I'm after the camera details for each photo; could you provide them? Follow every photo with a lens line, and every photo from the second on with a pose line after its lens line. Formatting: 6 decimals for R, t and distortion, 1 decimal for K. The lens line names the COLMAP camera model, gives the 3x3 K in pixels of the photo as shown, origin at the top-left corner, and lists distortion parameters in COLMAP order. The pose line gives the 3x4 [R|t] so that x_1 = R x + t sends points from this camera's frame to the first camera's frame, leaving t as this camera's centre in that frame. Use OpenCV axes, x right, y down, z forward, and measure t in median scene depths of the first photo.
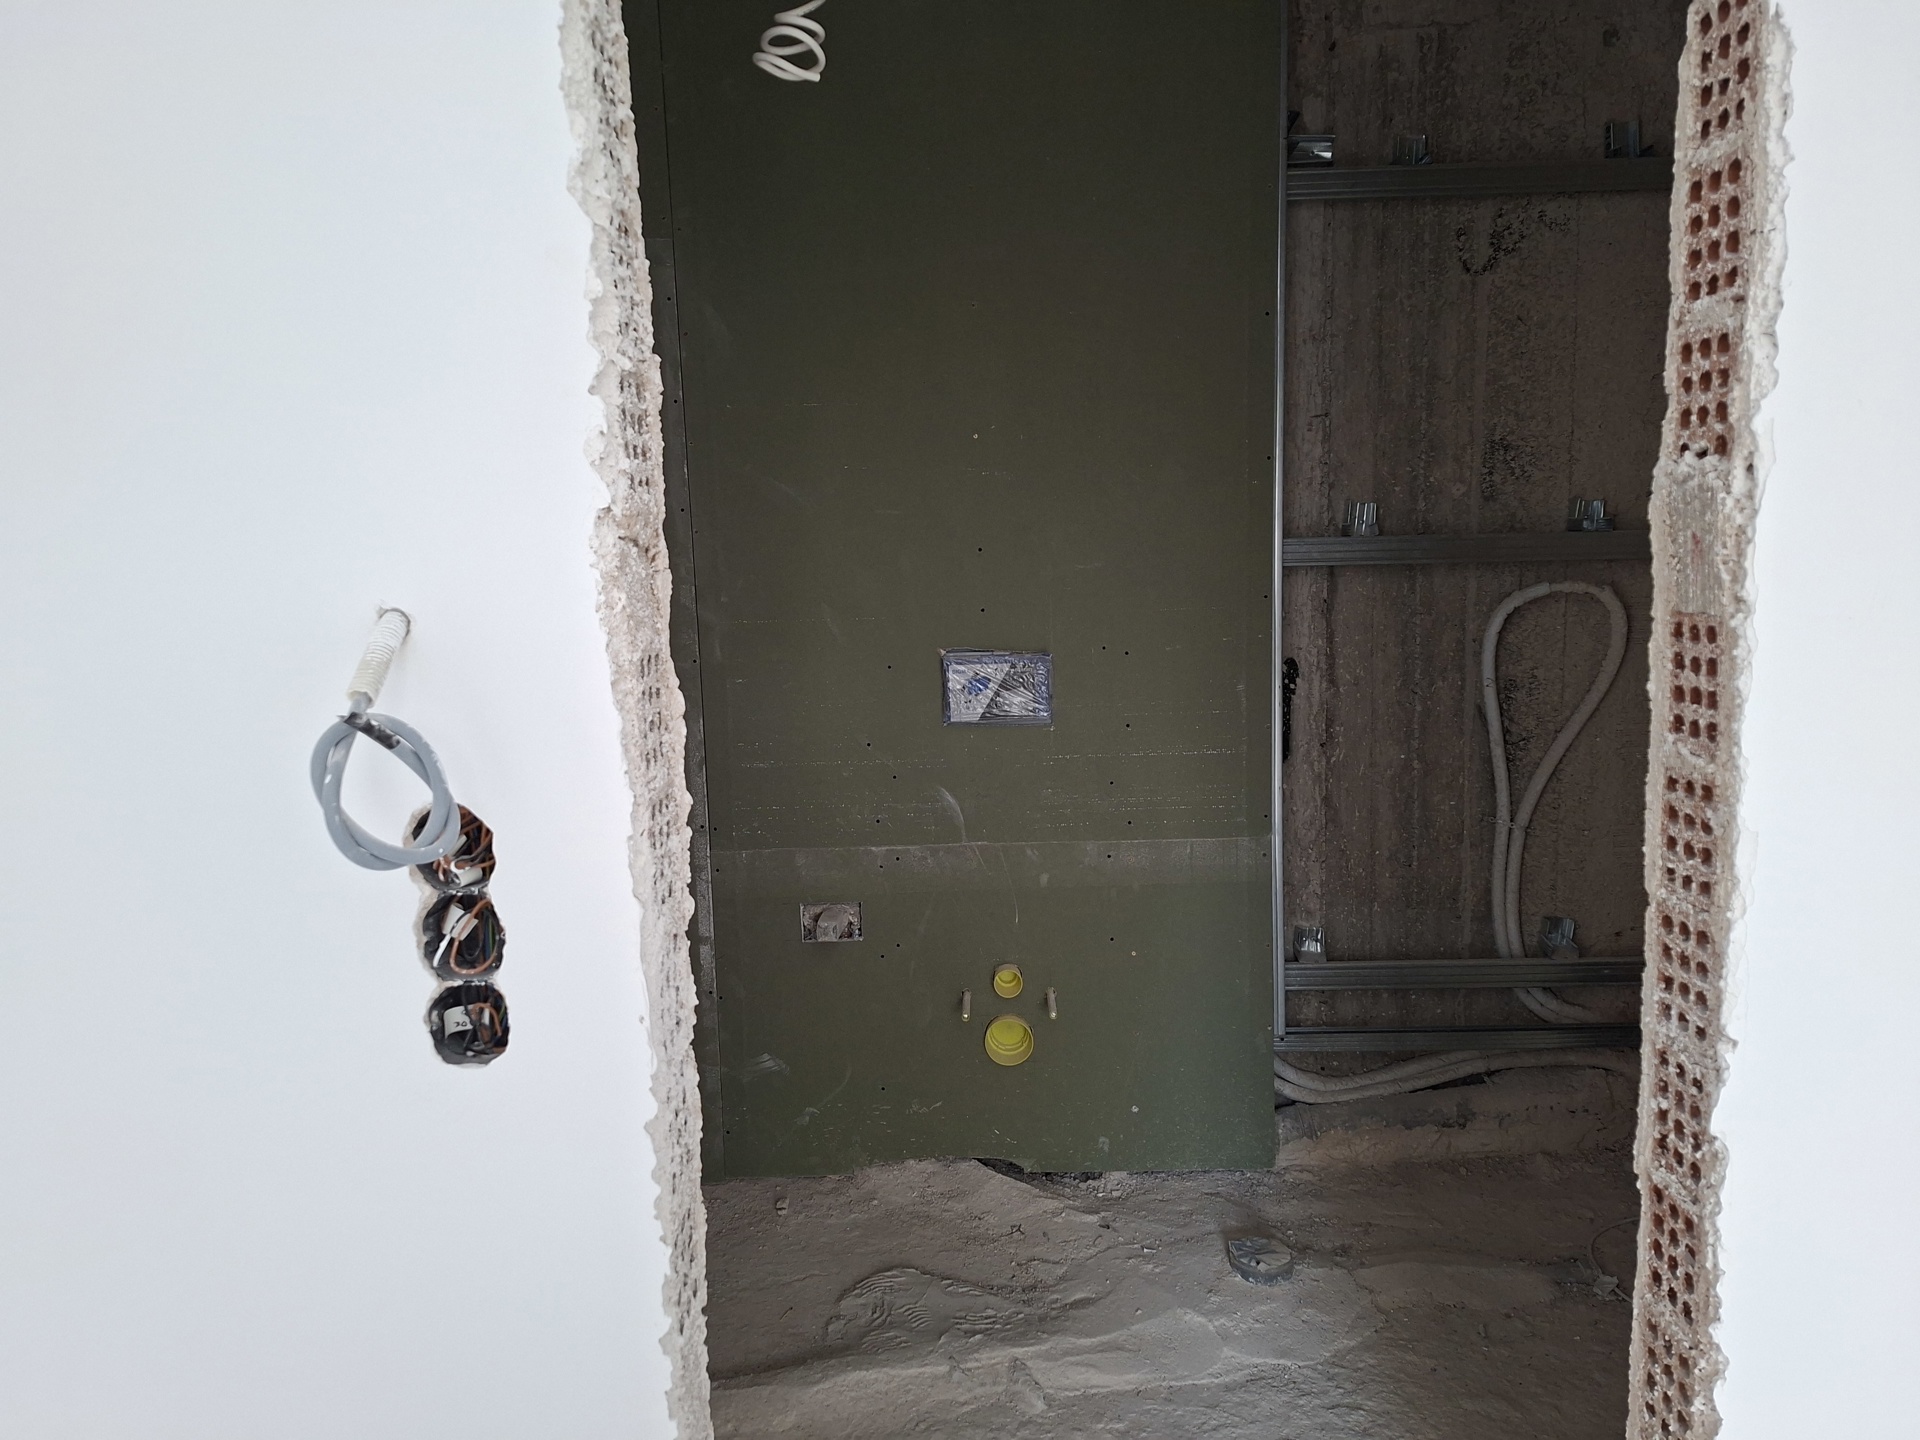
lens RADIAL K [[1317.7, 0, 968.6], [0, 1317.7, 744.0], [0, 0, 1]] dist [0.060230, -0.040615]
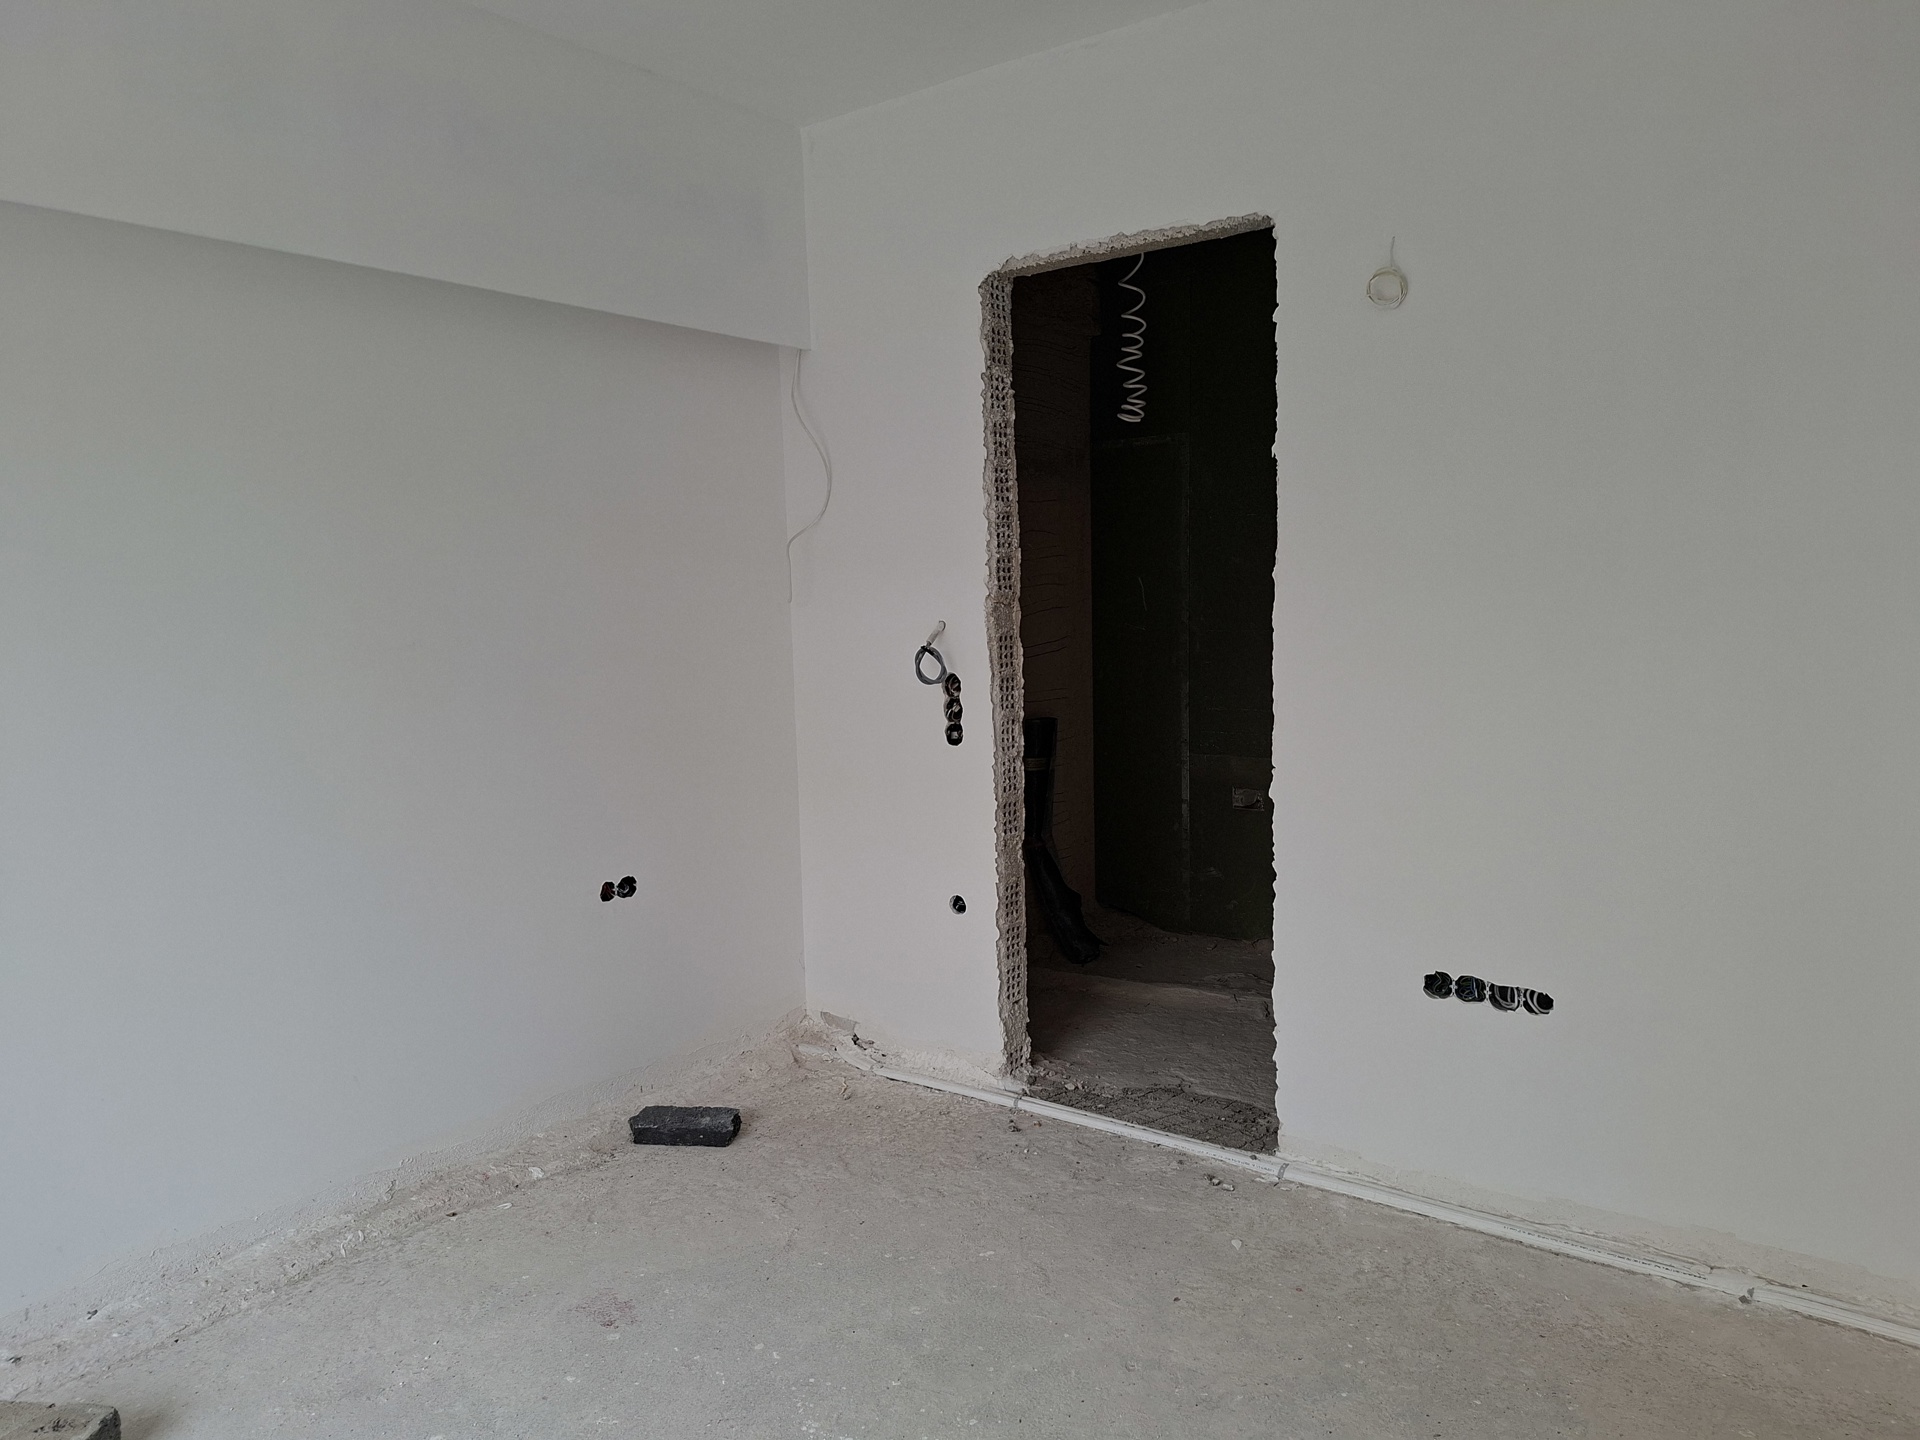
lens RADIAL K [[1317.7, 0, 968.6], [0, 1317.7, 744.0], [0, 0, 1]] dist [0.060230, -0.040615]
pose [[0.795848, 0.071734, -0.601232, 1.852756], [-0.081765, 0.996594, 0.010674, 0.195423], [0.599951, 0.040665, 0.799003, -1.889193]]
